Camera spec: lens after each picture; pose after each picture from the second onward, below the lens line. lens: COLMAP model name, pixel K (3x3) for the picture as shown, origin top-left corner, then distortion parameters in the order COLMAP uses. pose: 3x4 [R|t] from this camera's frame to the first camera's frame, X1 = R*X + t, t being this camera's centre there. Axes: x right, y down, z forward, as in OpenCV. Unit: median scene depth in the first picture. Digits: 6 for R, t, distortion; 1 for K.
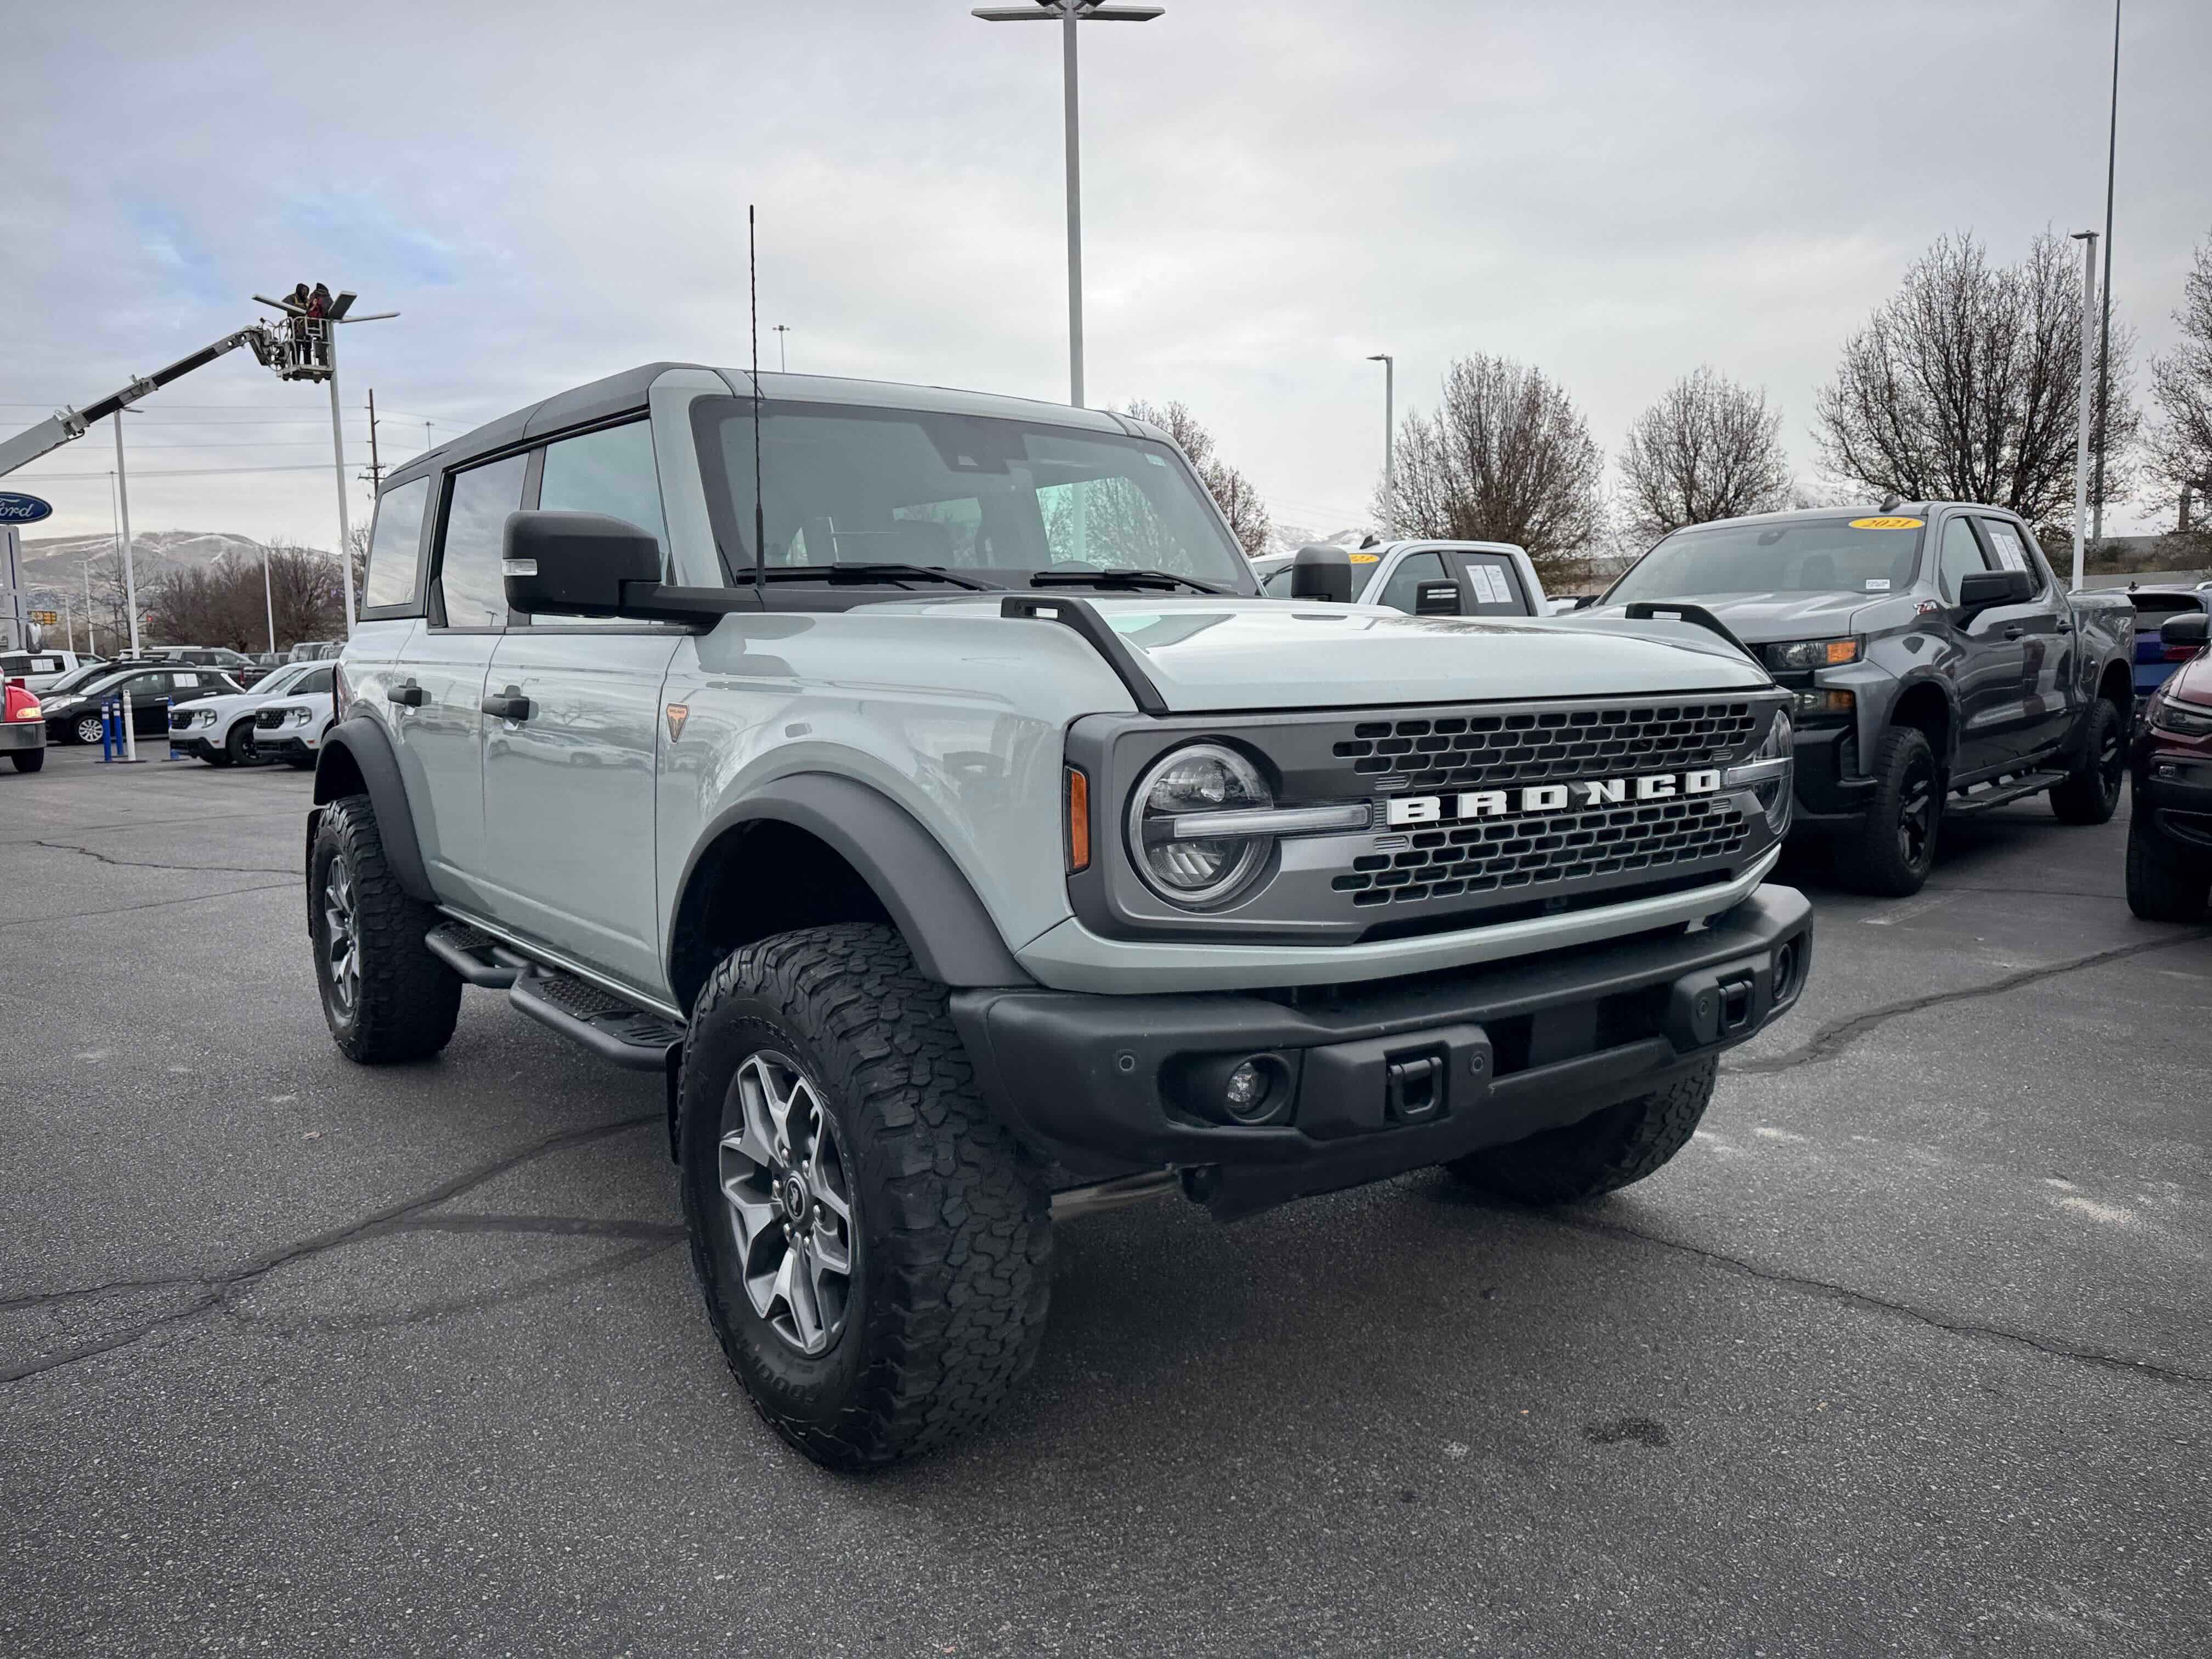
lens RADIAL K [[1574.4, 0, 1116.5], [0, 1574.4, 839.6], [0, 0, 1]] dist [0.065978, -0.077238]
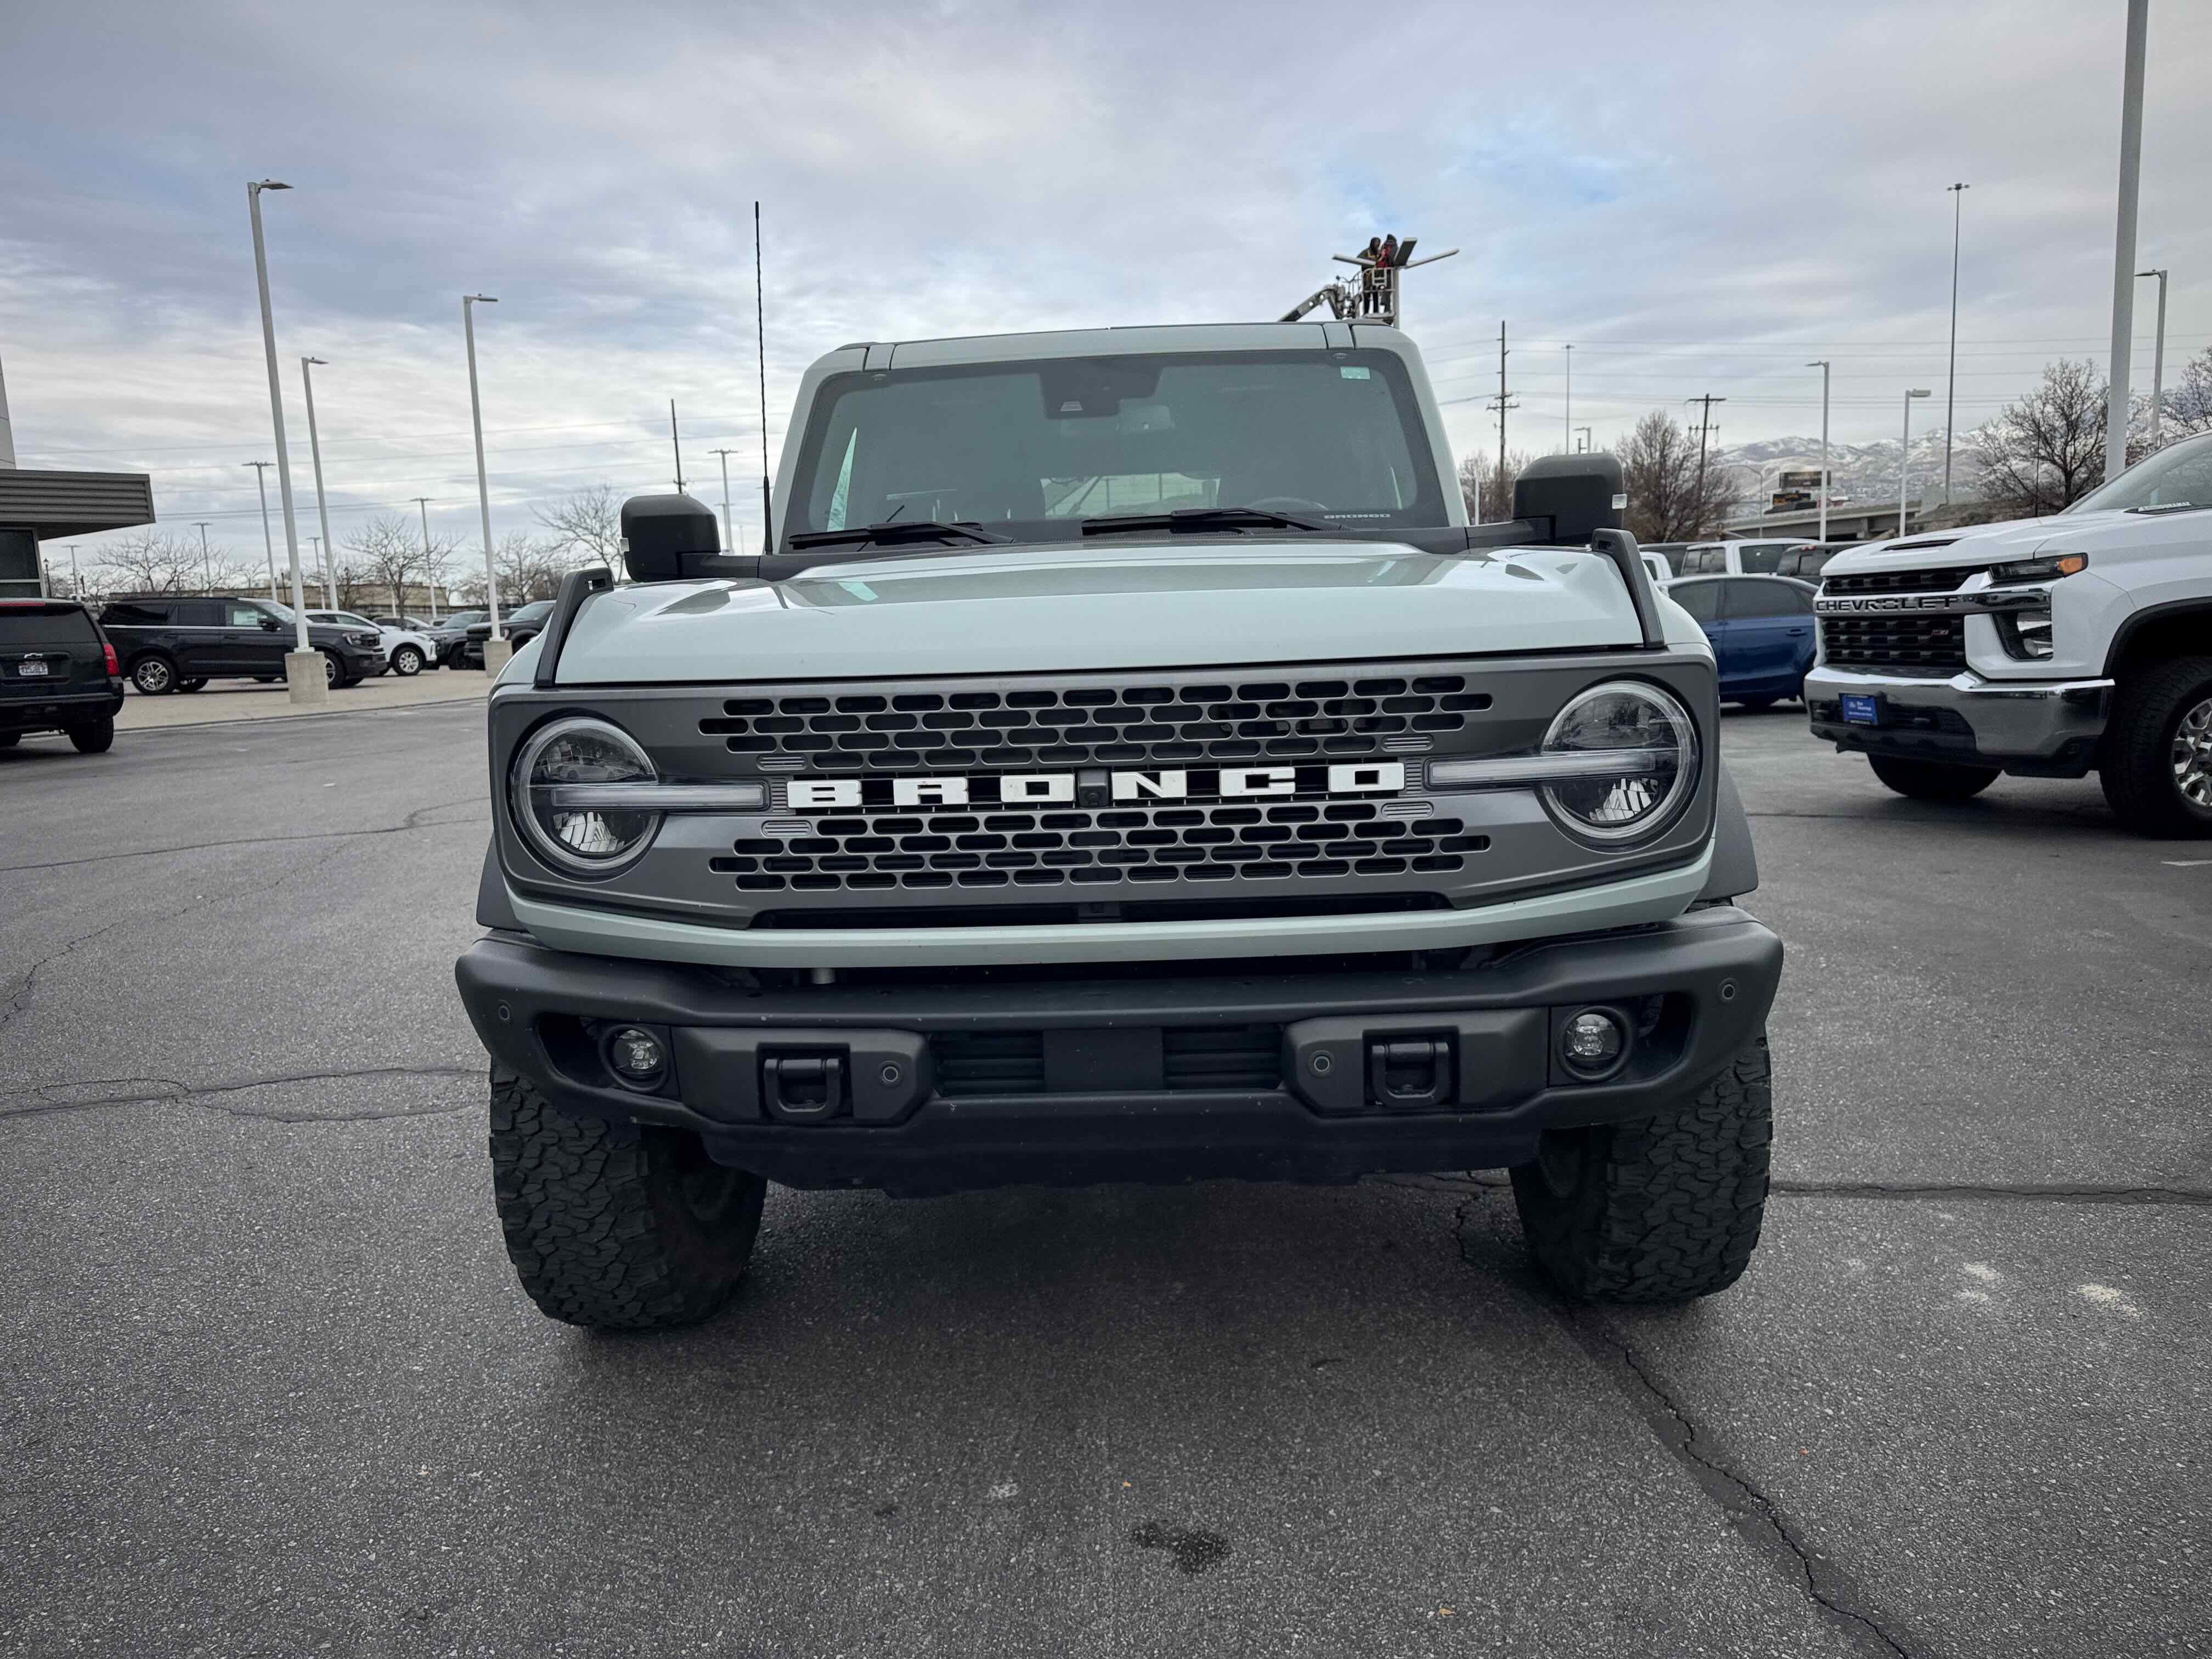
lens RADIAL K [[1574.4, 0, 1128.8], [0, 1574.4, 859.8], [0, 0, 1]] dist [0.065978, -0.077238]
pose [[0.771059, 0.089941, -0.630380, 0.858496], [-0.047867, 0.995360, 0.083466, -0.061925], [0.634962, -0.034182, 0.771787, 0.370721]]
